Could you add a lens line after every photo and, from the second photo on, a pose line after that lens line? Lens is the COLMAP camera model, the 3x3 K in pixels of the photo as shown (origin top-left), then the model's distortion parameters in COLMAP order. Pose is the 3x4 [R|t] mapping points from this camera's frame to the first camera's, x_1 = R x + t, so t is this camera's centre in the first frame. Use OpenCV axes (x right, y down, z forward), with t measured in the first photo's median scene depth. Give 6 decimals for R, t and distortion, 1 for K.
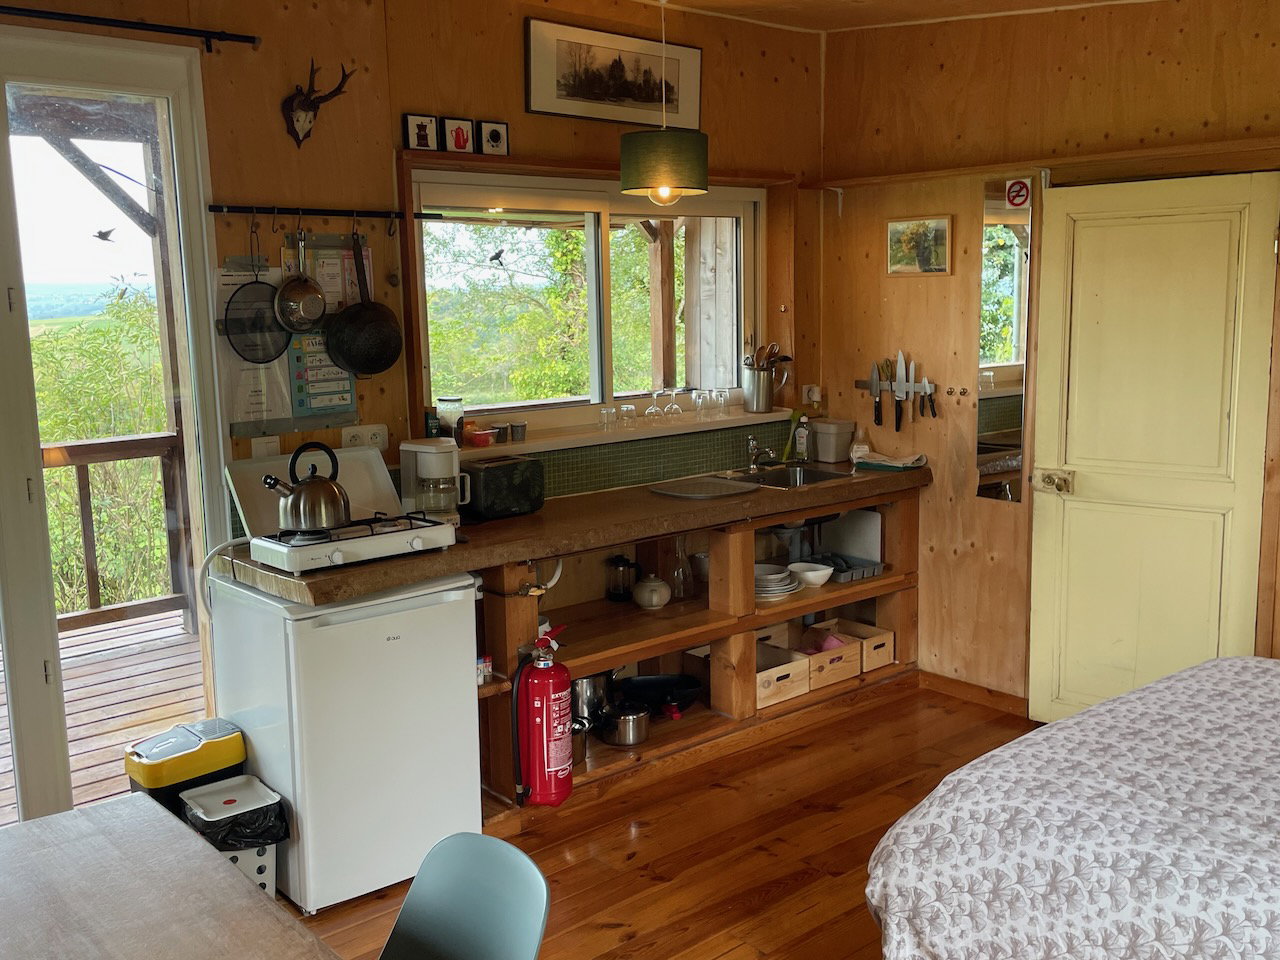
lens RADIAL K [[1208.0, 0, 654.6], [0, 1208.0, 475.6], [0, 0, 1]] dist [0.105067, -0.137759]
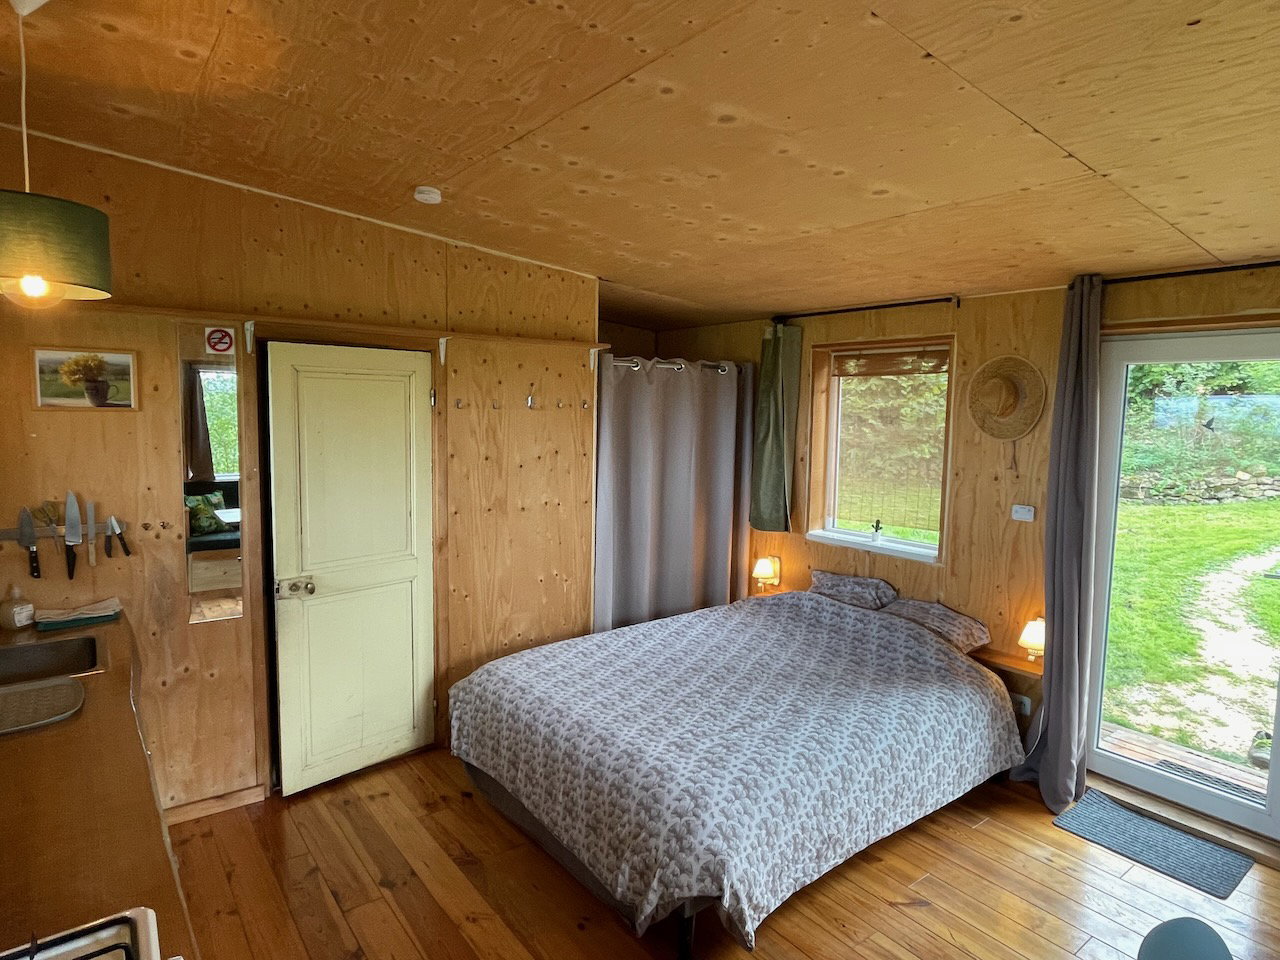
lens RADIAL K [[741.1, 0, 641.3], [0, 741.1, 475.9], [0, 0, 1]] dist [-0.001285, -0.000829]
pose [[0.067333, -0.073732, 0.995002, -0.343070], [0.134063, 0.988891, 0.064207, -0.099387], [-0.988683, 0.129069, 0.076470, 0.574816]]
